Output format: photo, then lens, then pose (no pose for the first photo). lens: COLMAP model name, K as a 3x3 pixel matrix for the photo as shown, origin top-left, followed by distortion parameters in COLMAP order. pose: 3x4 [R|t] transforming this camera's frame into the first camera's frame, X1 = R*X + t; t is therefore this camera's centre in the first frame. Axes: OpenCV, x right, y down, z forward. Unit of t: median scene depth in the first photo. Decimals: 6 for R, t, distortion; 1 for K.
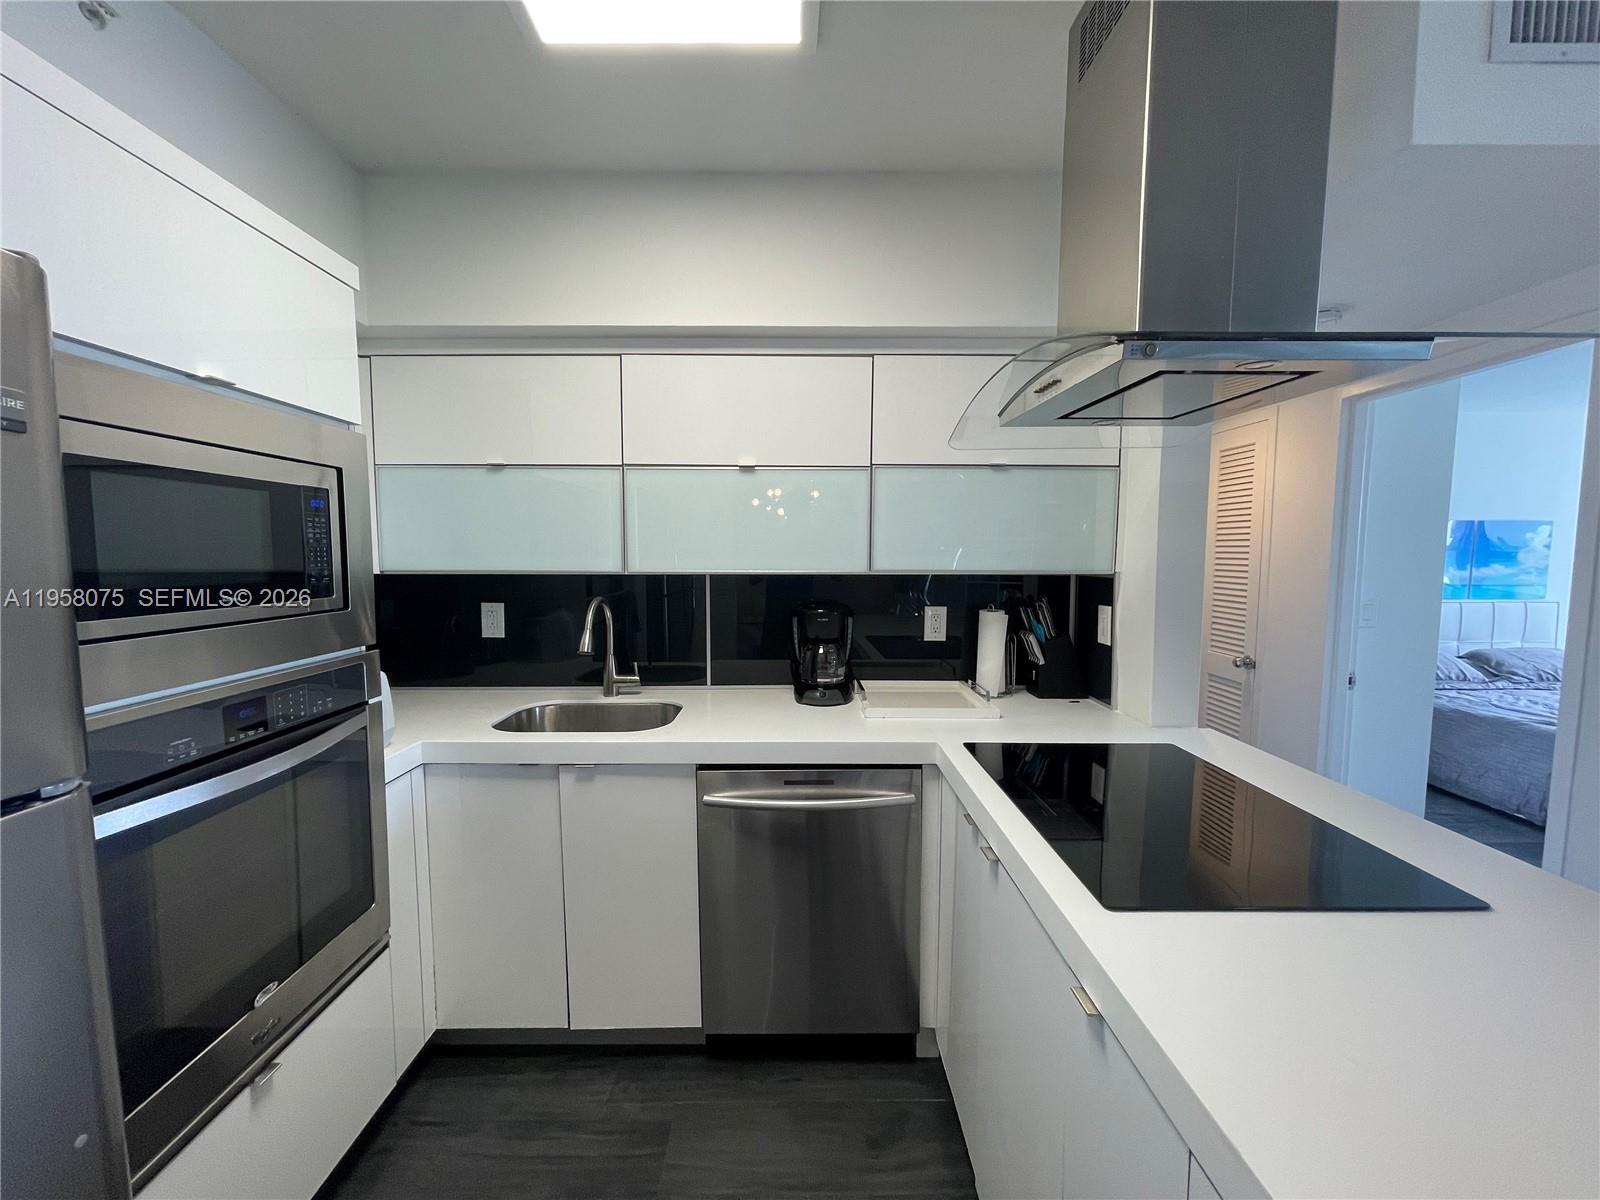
lens RADIAL K [[640.9, 0, 800.9], [0, 640.9, 601.8], [0, 0, 1]] dist [-0.006620, 0.000273]
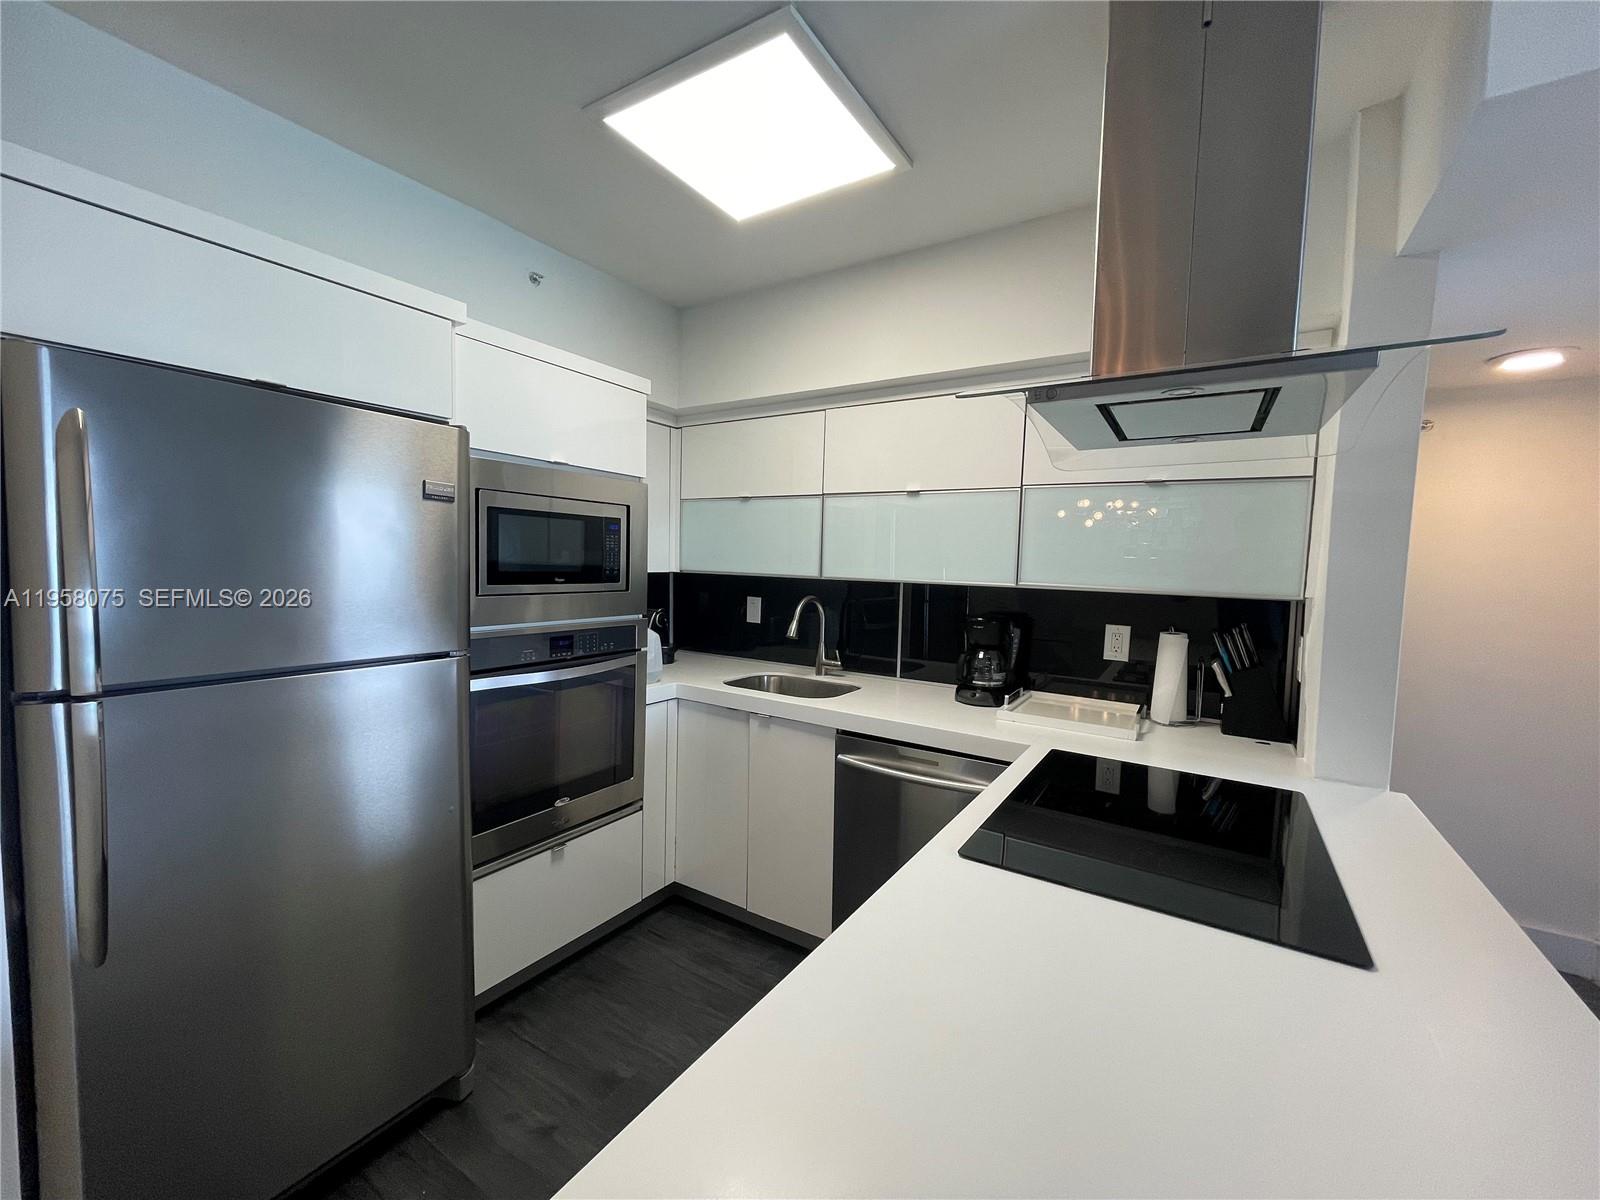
lens RADIAL K [[639.4, 0, 800.0], [0, 639.4, 600.0], [0, 0, 1]] dist [-0.001225, 0.000255]
pose [[0.837596, 0.056315, -0.543379, 0.394790], [-0.069593, 0.997568, -0.003888, 0.007754], [0.541839, 0.041072, 0.839478, -0.099553]]
